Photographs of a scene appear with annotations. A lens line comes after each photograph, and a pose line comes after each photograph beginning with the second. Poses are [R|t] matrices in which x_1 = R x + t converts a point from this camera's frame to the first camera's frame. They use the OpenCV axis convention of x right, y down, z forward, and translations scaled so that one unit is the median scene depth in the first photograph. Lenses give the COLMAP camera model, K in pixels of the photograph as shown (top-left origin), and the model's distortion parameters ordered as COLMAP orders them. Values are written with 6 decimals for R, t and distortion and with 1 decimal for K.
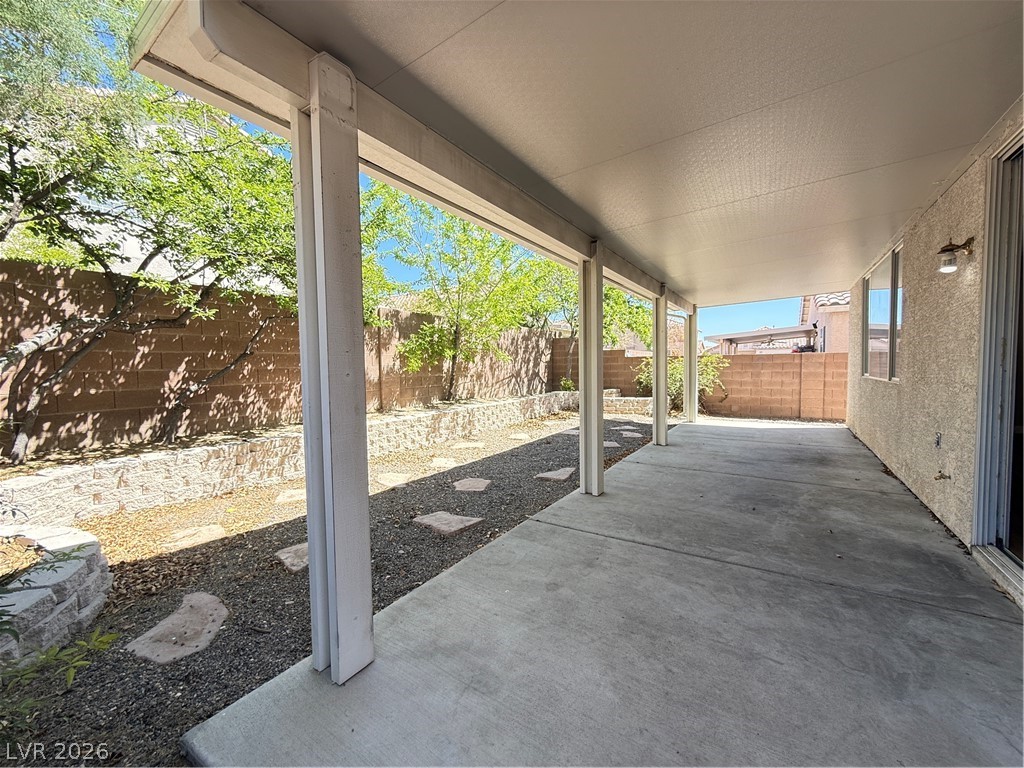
lens RADIAL K [[408.2, 0, 512.6], [0, 408.2, 383.5], [0, 0, 1]] dist [-0.000203, 0.000416]
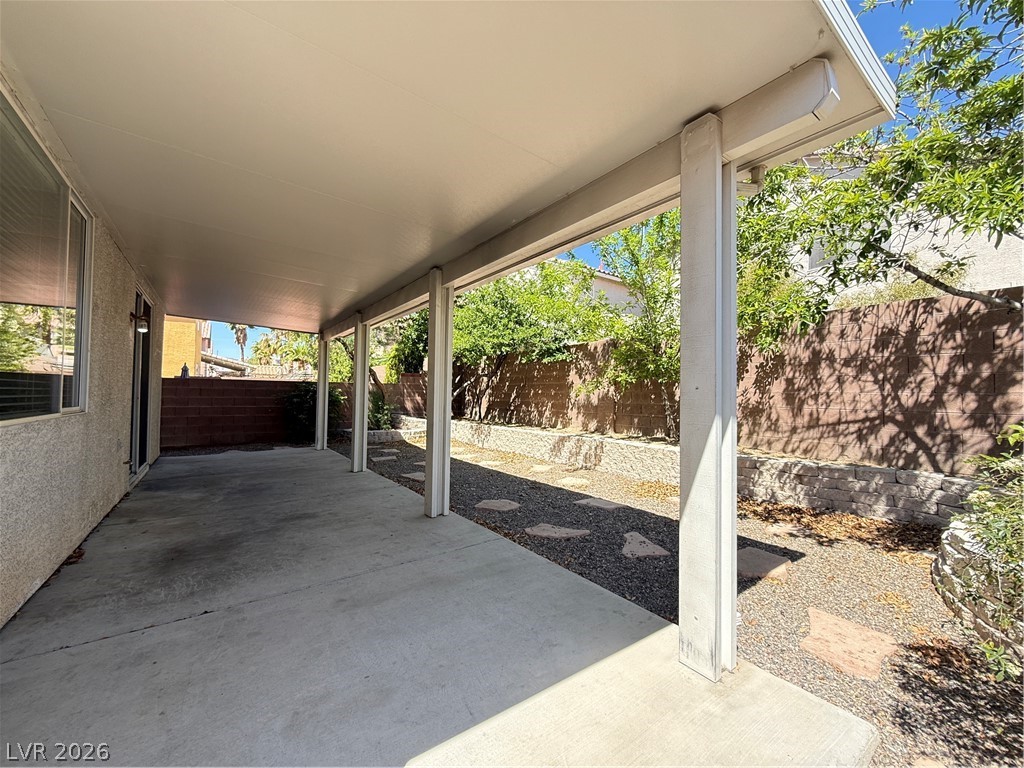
lens RADIAL K [[408.2, 0, 512.8], [0, 408.2, 385.2], [0, 0, 1]] dist [-0.000203, 0.000416]
pose [[-0.359783, -0.013159, -0.932943, 0.587839], [-0.049984, 0.998737, 0.005189, -0.039715], [0.931696, 0.048499, -0.359986, 0.851767]]
